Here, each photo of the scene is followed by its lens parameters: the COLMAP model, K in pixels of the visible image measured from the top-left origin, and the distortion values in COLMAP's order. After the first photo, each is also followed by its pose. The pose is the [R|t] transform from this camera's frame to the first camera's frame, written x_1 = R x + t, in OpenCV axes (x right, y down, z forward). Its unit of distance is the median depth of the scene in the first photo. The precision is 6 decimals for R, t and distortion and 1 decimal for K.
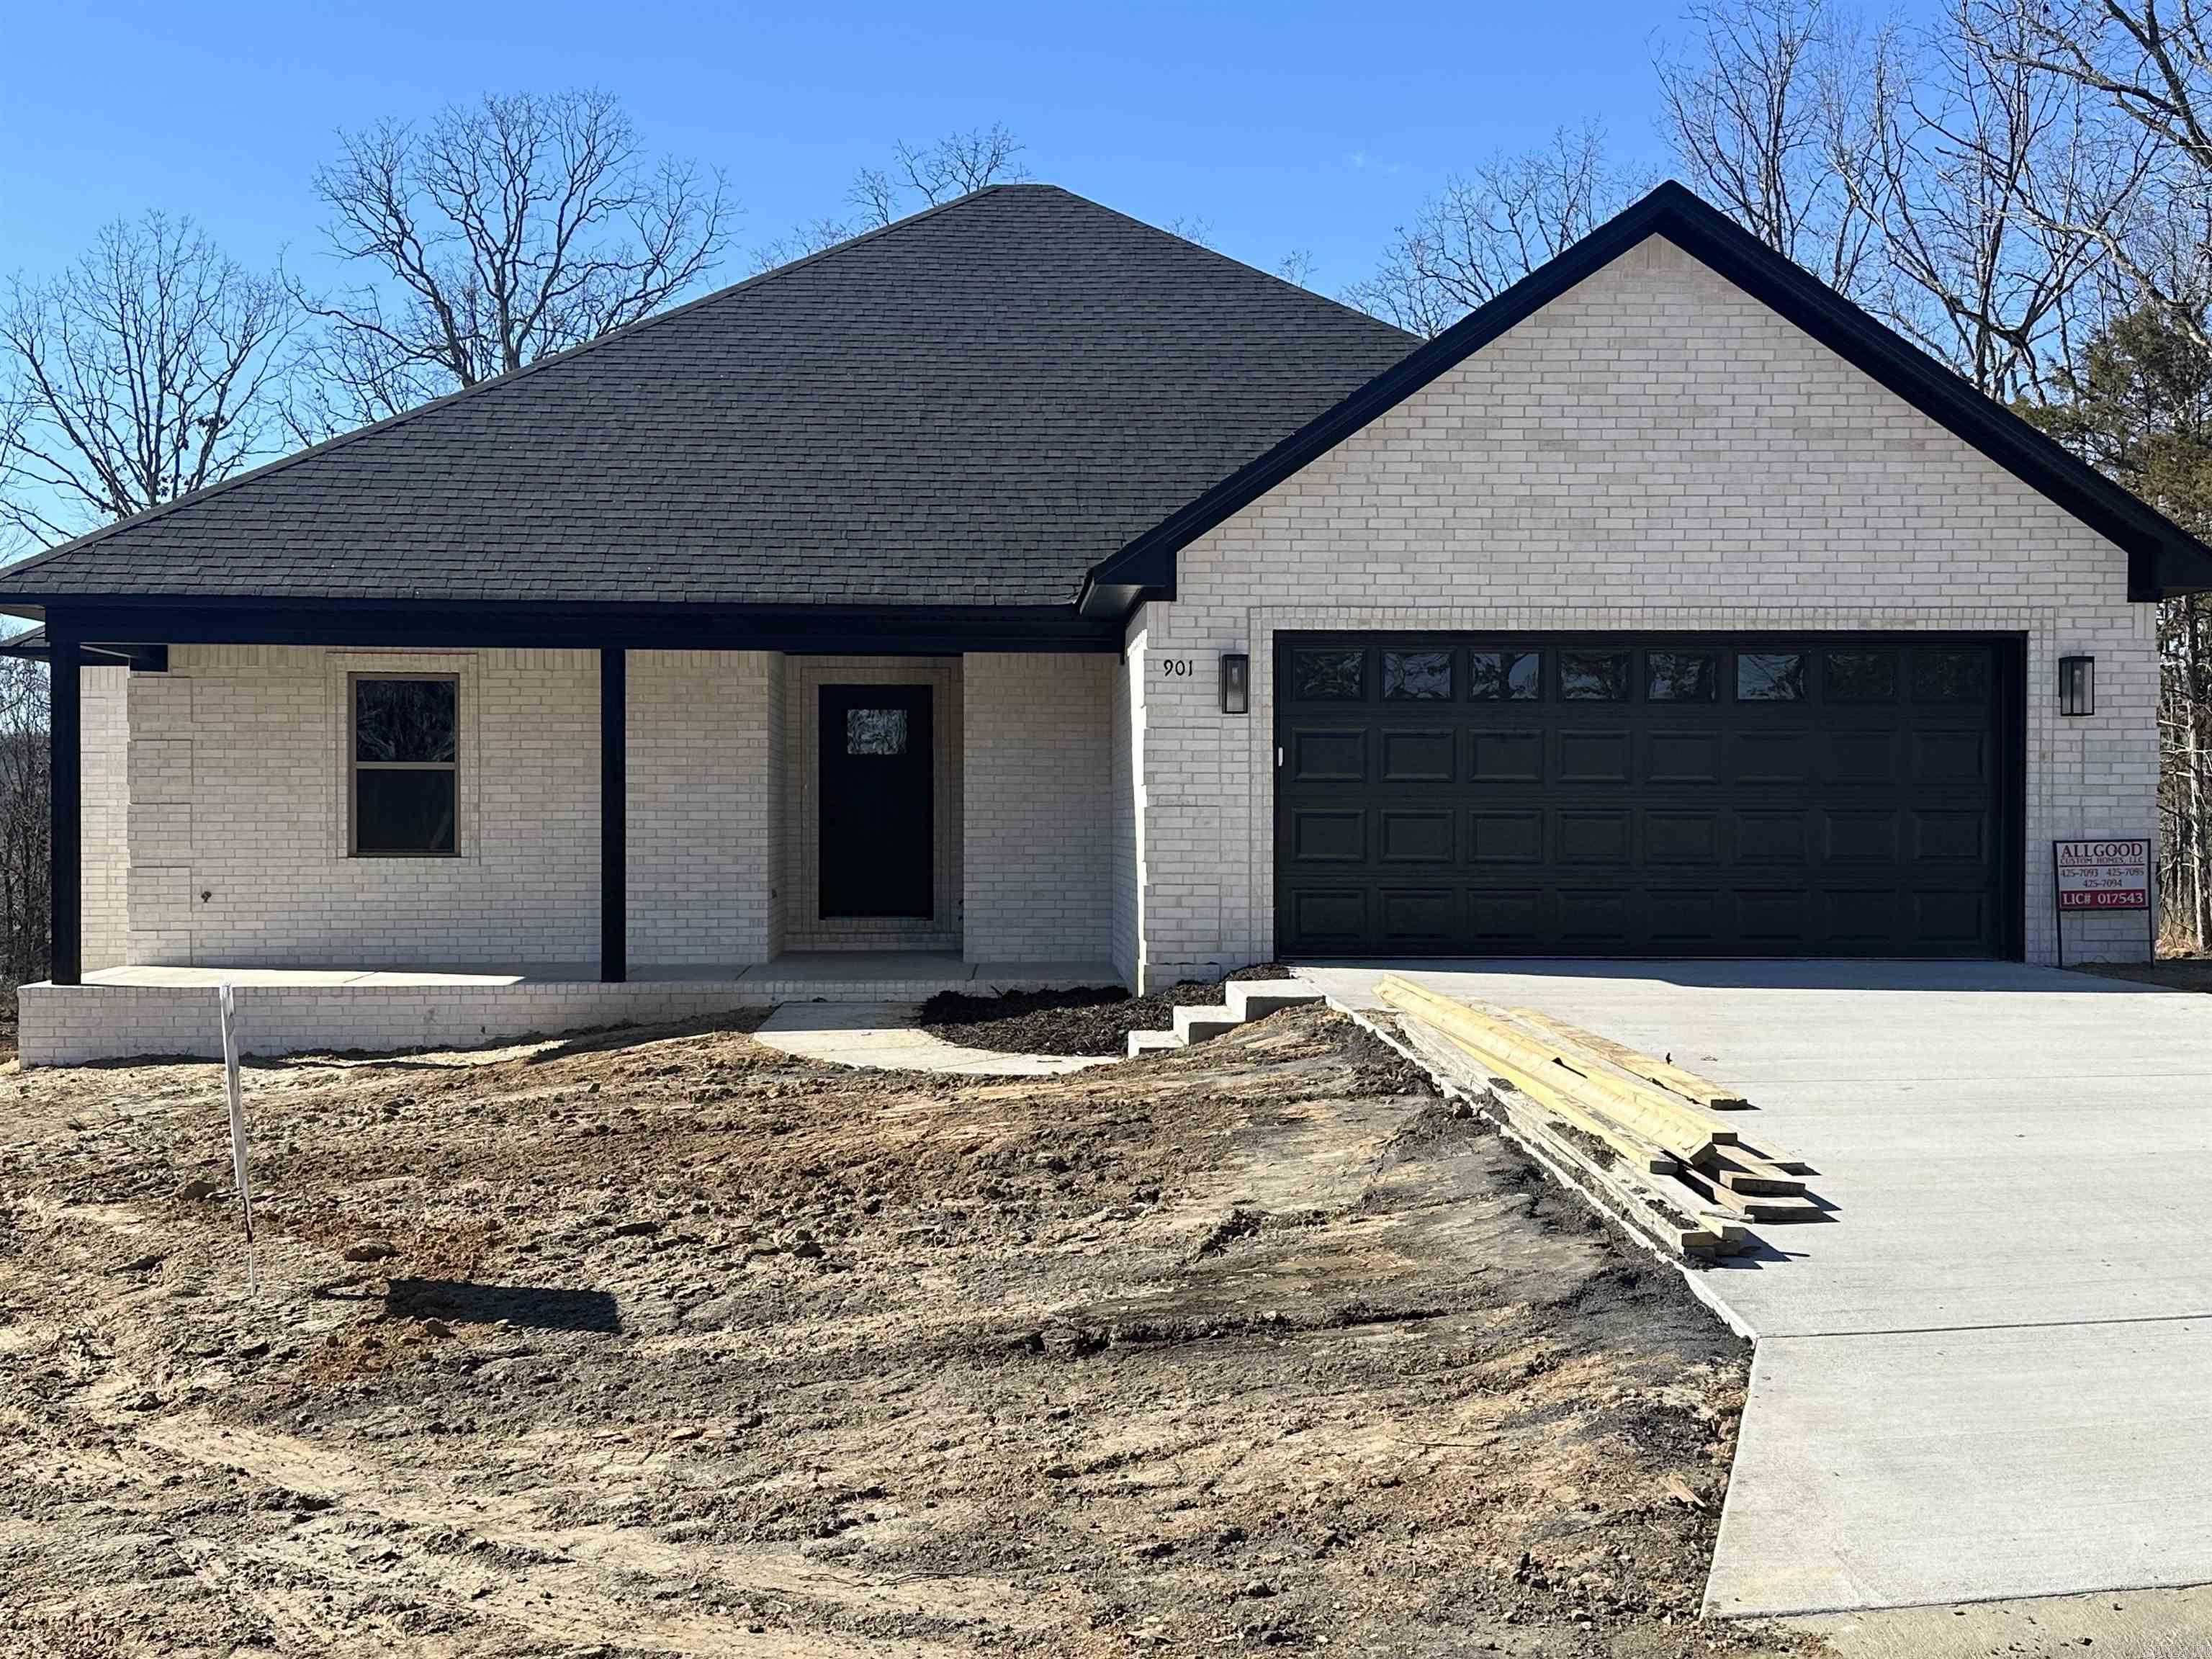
lens RADIAL K [[2422.0, 0, 1091.7], [0, 2422.0, 838.5], [0, 0, 1]] dist [0.191556, -0.427530]
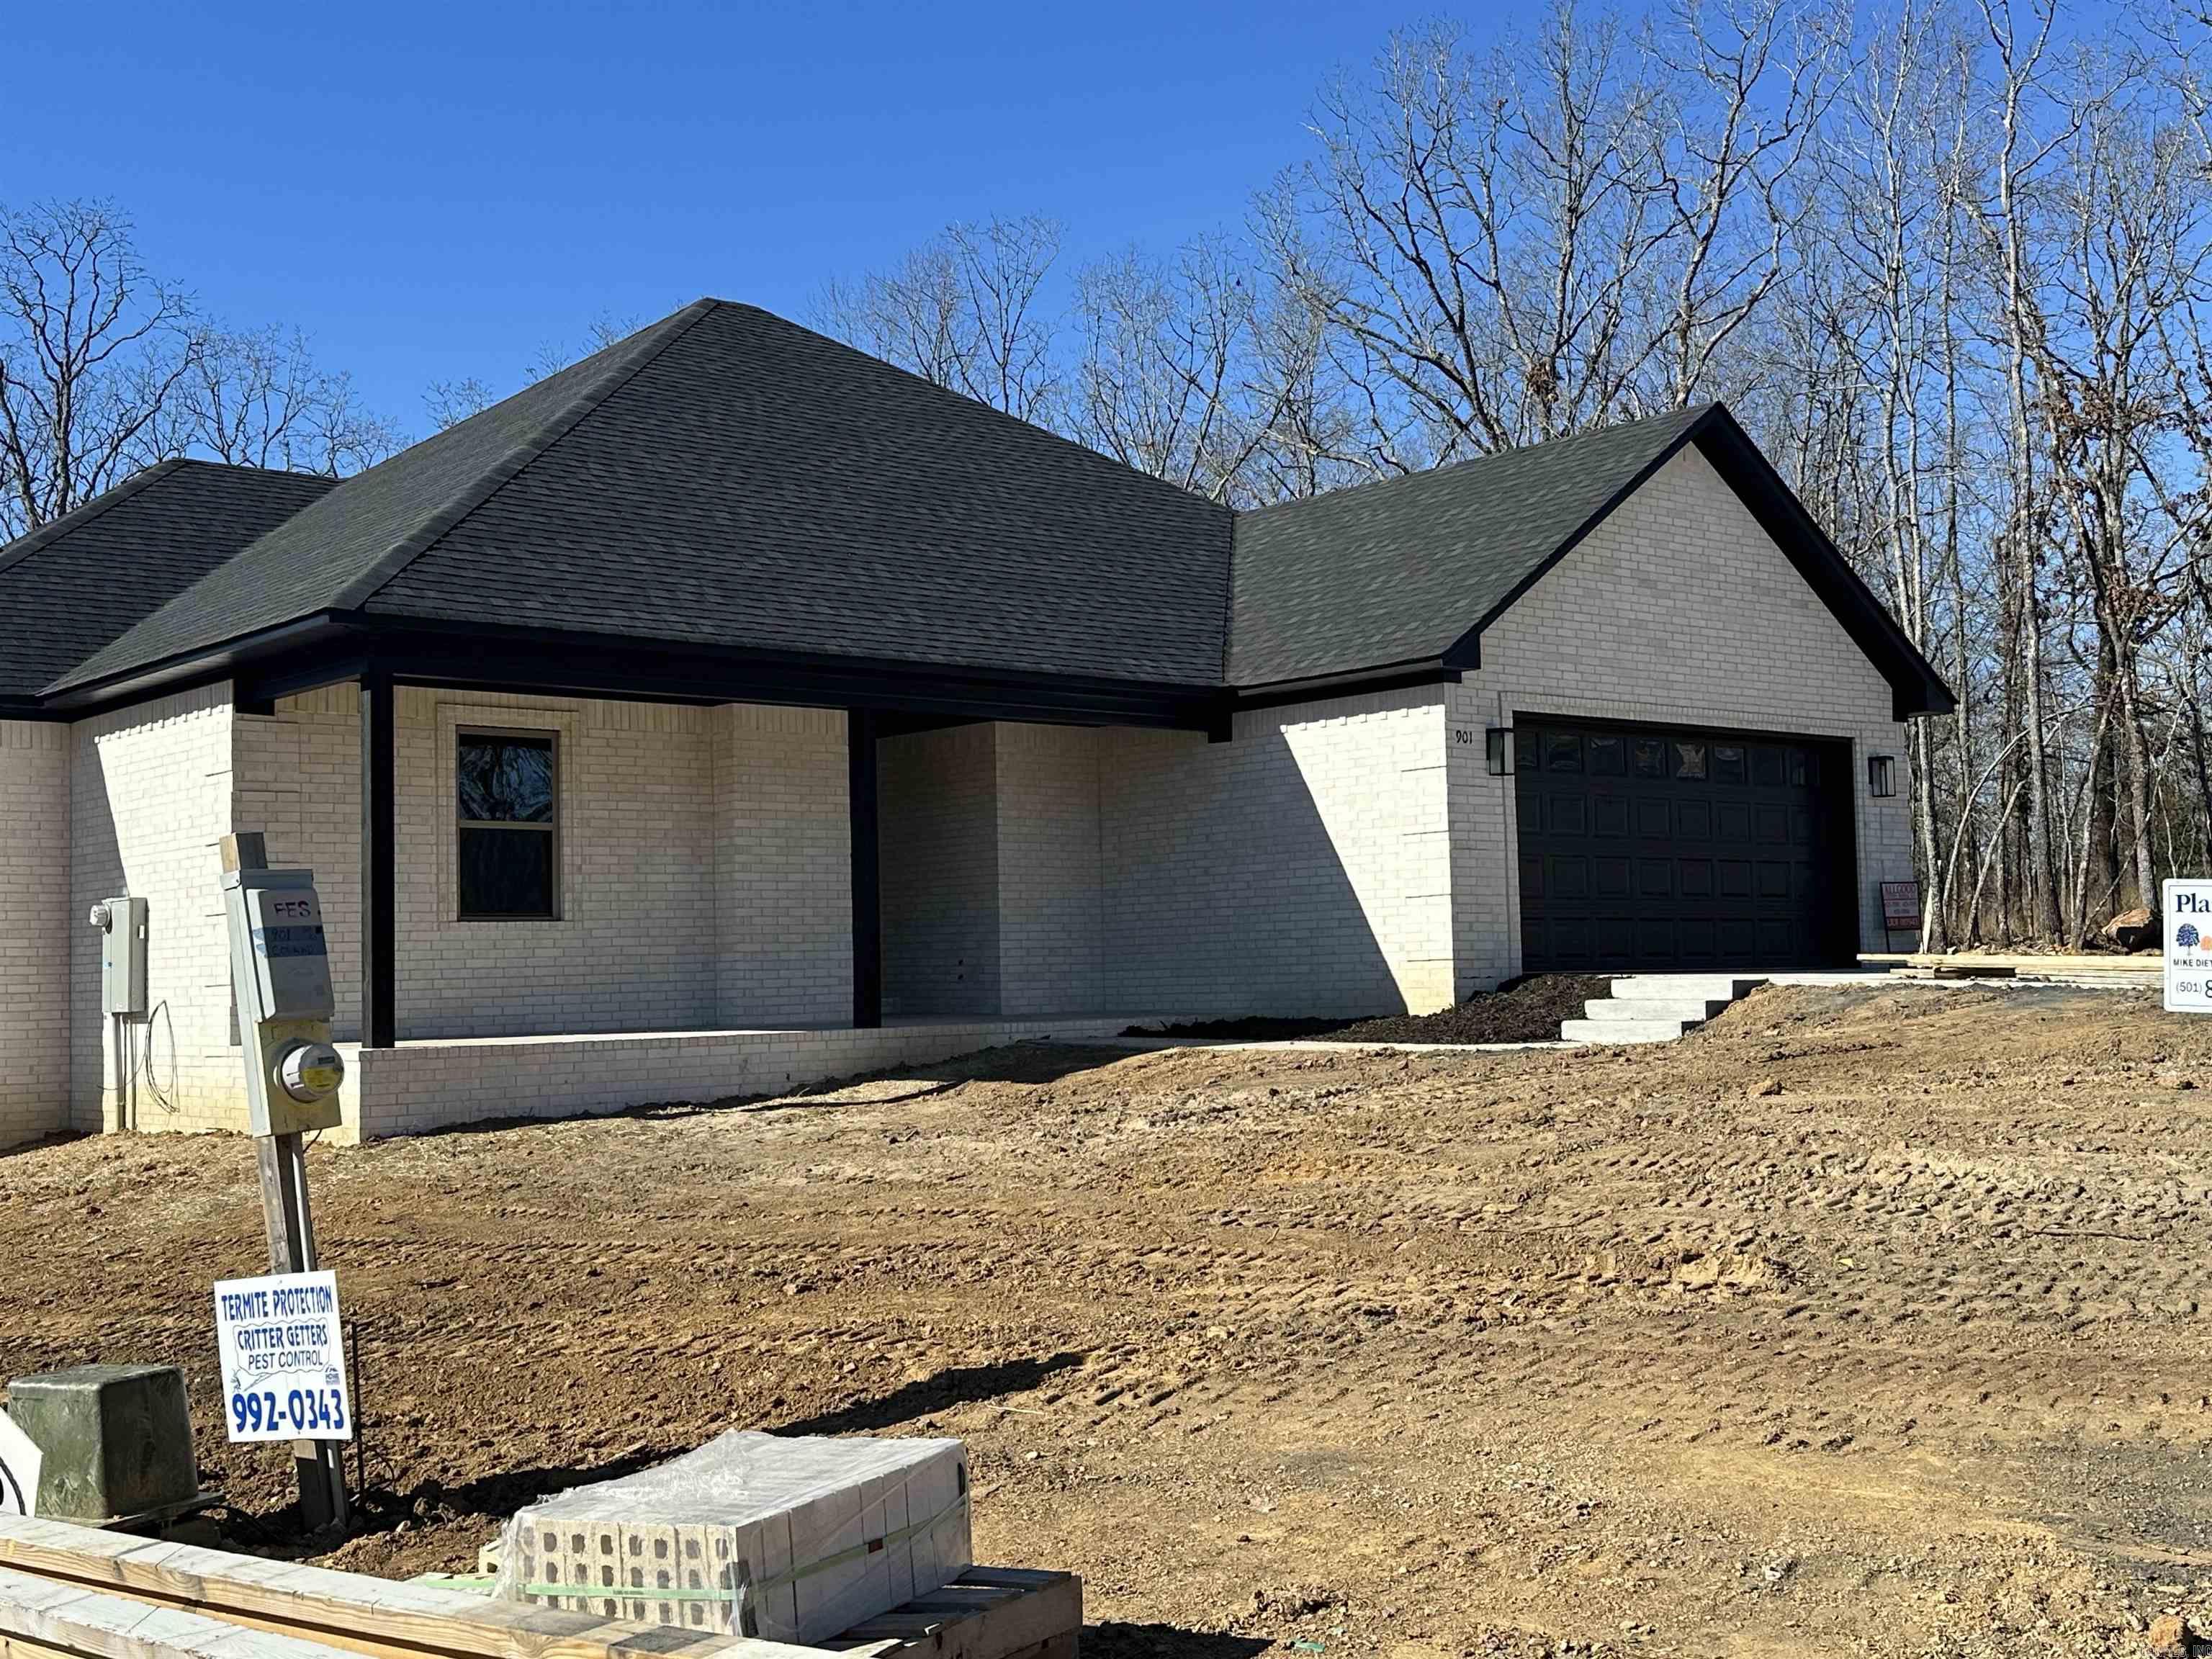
lens RADIAL K [[2422.0, 0, 1091.7], [0, 2422.0, 838.5], [0, 0, 1]] dist [0.191556, -0.427530]
pose [[0.791851, 0.015753, 0.610511, -0.852389], [0.028884, 0.997583, -0.063204, 0.052714], [-0.610031, 0.067682, 0.789482, 0.140646]]
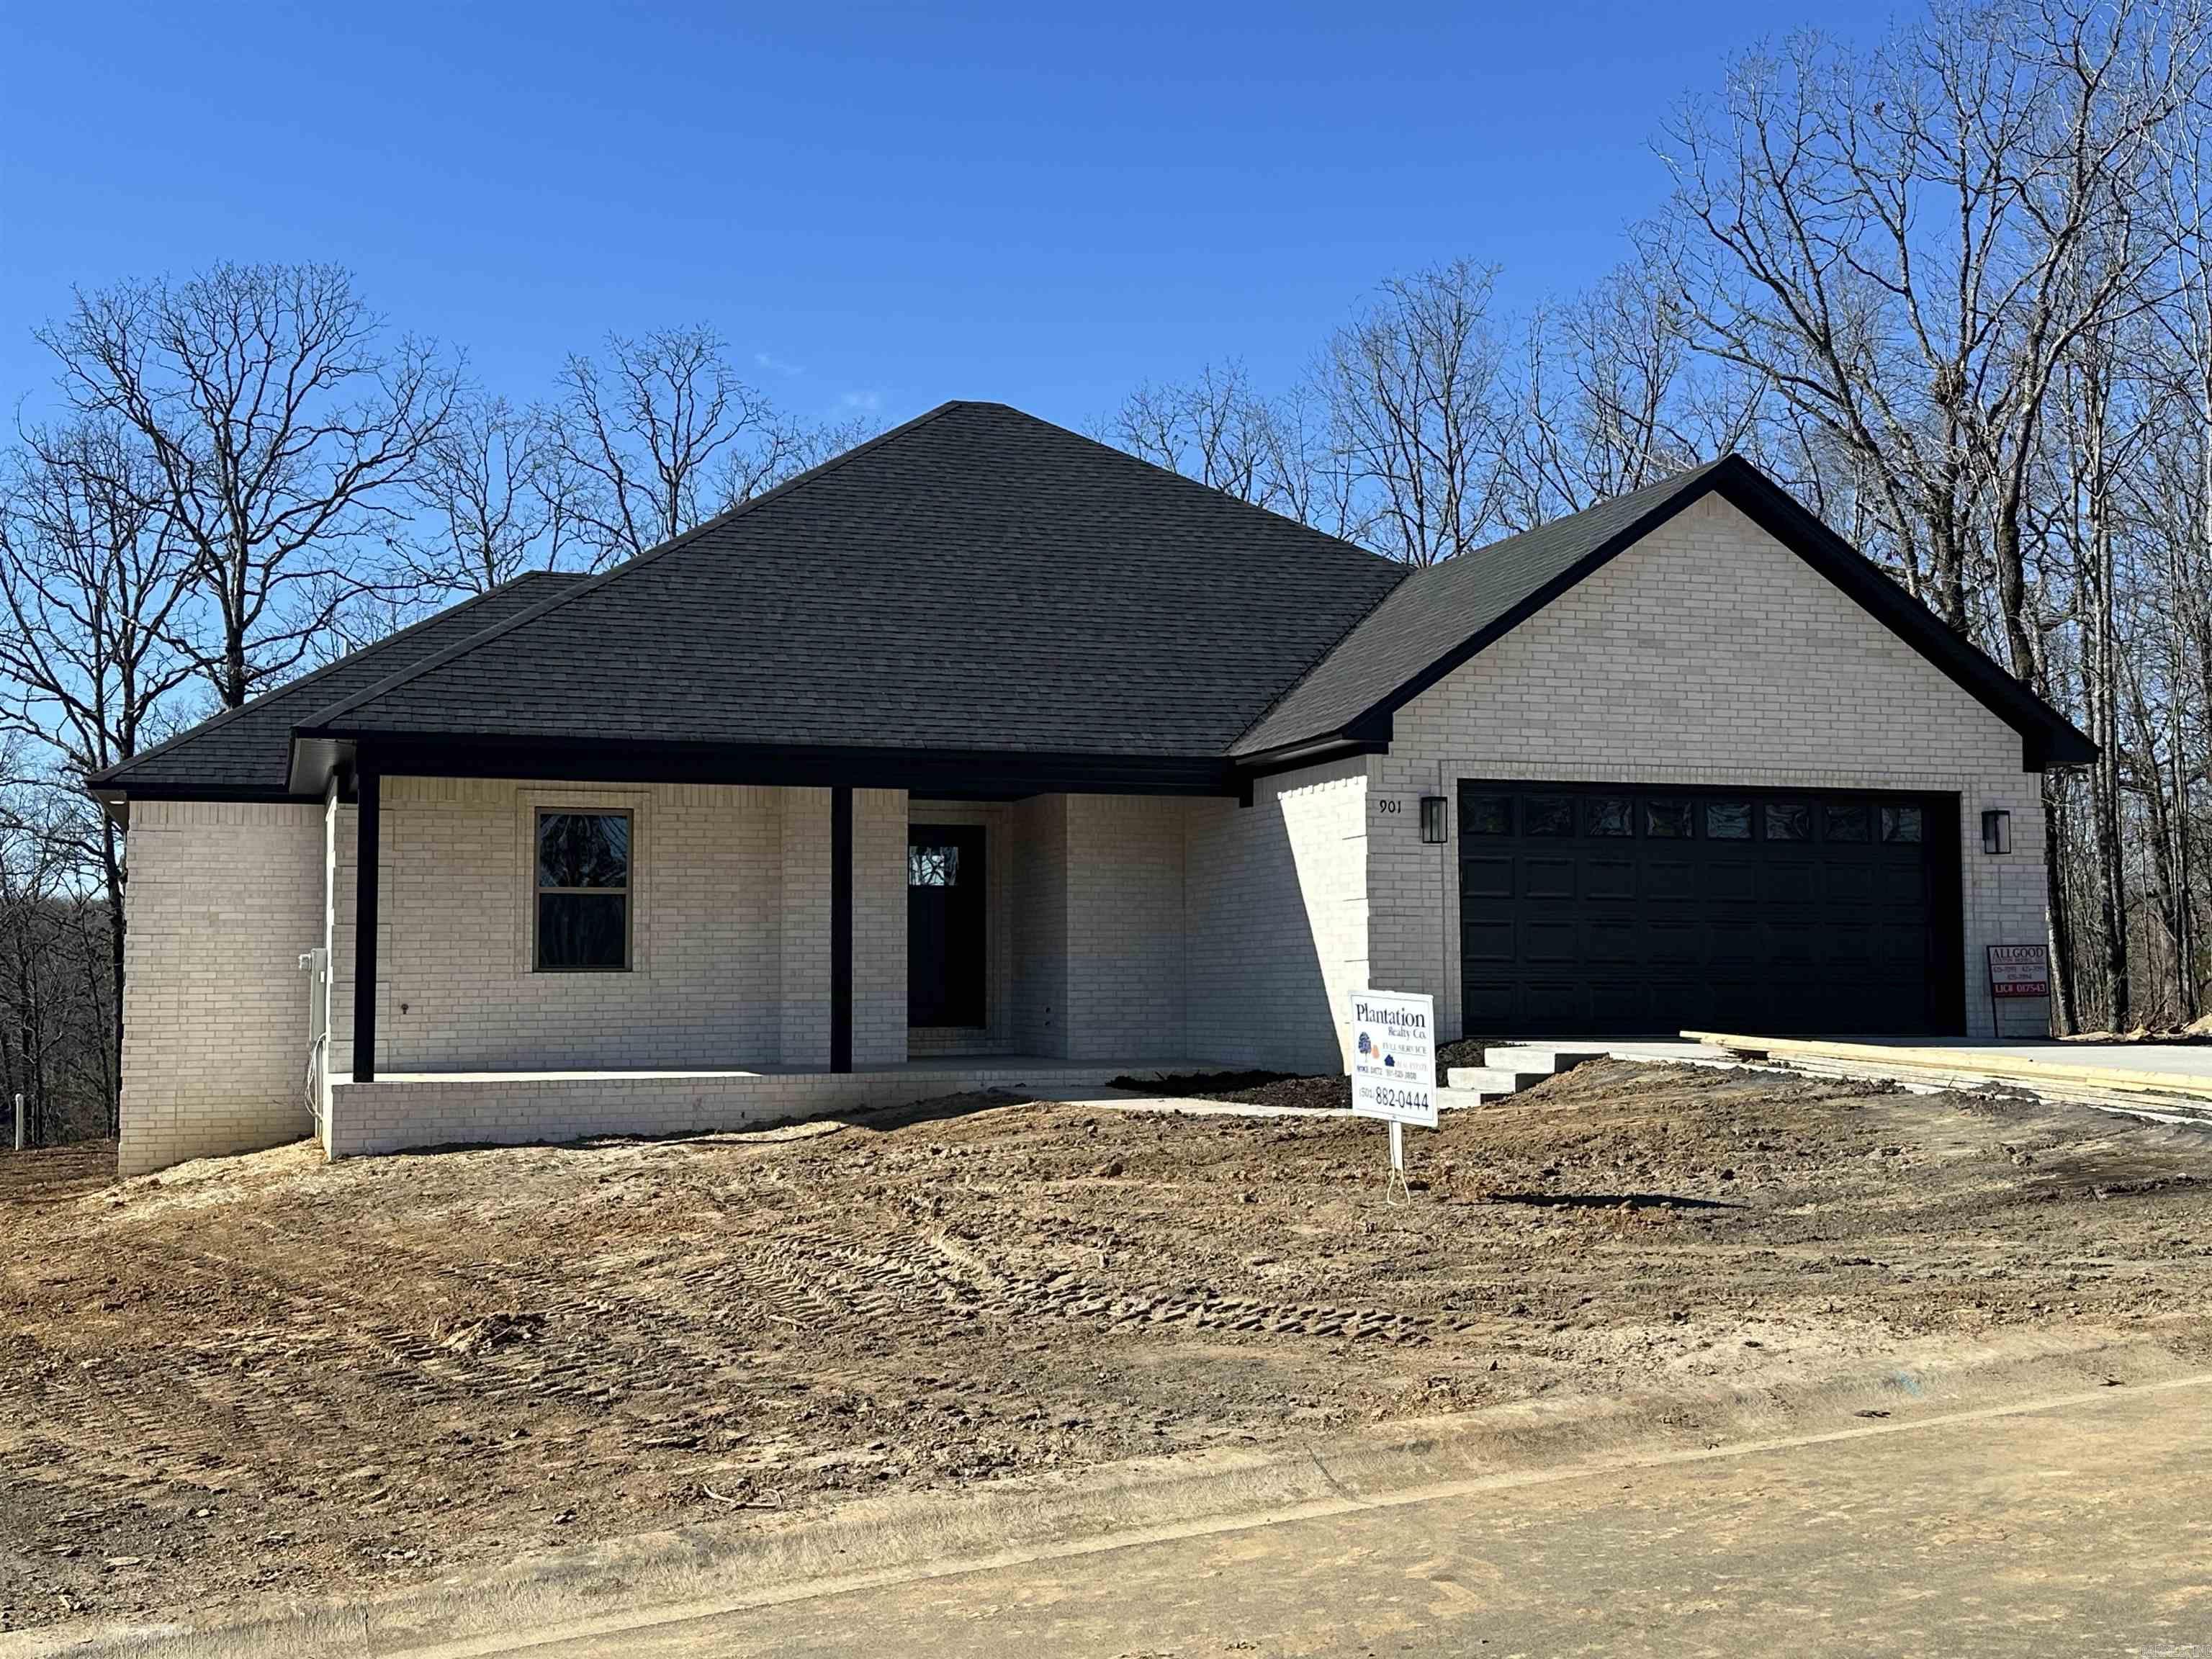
lens RADIAL K [[2422.0, 0, 1091.7], [0, 2422.0, 838.5], [0, 0, 1]] dist [0.191556, -0.427530]
pose [[0.962308, 0.012250, 0.271685, -0.450894], [0.007432, 0.997427, -0.071300, 0.035039], [-0.271860, 0.070632, 0.959741, -0.171490]]
